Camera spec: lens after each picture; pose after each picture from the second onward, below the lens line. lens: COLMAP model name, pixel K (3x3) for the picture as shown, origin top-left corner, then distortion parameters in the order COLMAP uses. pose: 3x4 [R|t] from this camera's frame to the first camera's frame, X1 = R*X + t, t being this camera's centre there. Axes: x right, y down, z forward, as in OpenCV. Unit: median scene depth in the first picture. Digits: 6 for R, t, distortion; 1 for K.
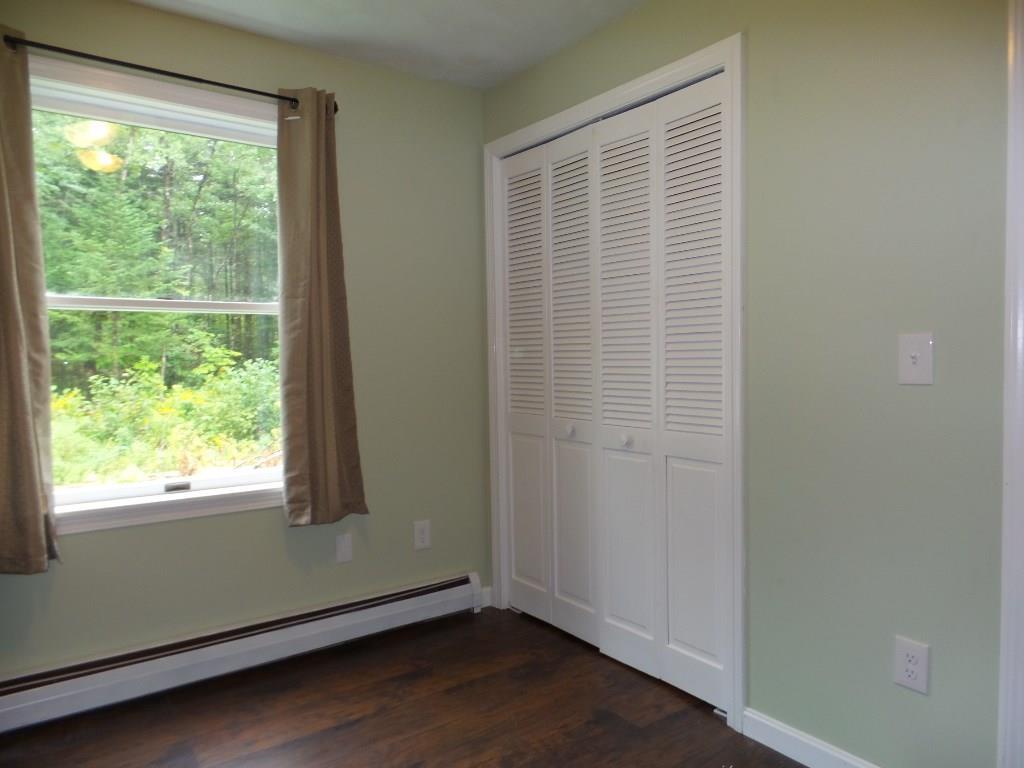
lens RADIAL K [[706.6, 0, 512.0], [0, 706.6, 384.0], [0, 0, 1]] dist [0.004541, 0.003543]
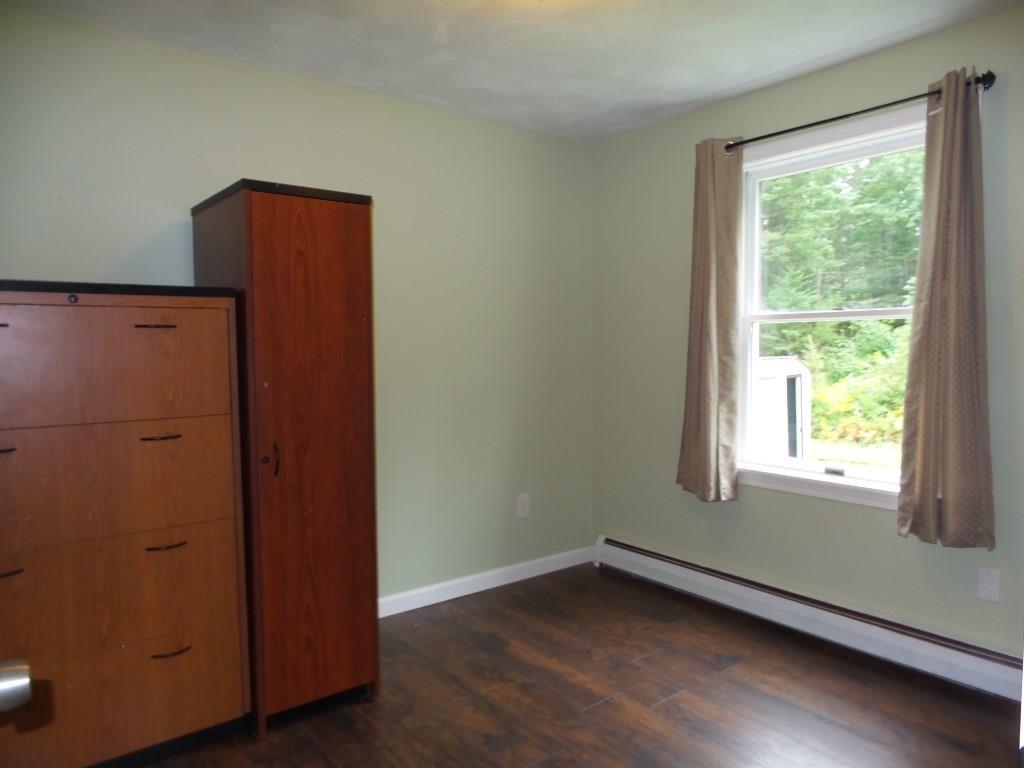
lens RADIAL K [[706.6, 0, 512.0], [0, 706.6, 384.0], [0, 0, 1]] dist [0.004541, 0.003543]
pose [[0.022524, 0.061349, -0.997862, 0.655396], [-0.031392, 0.997667, 0.060628, -0.050643], [0.999253, 0.029959, 0.024397, 0.428009]]
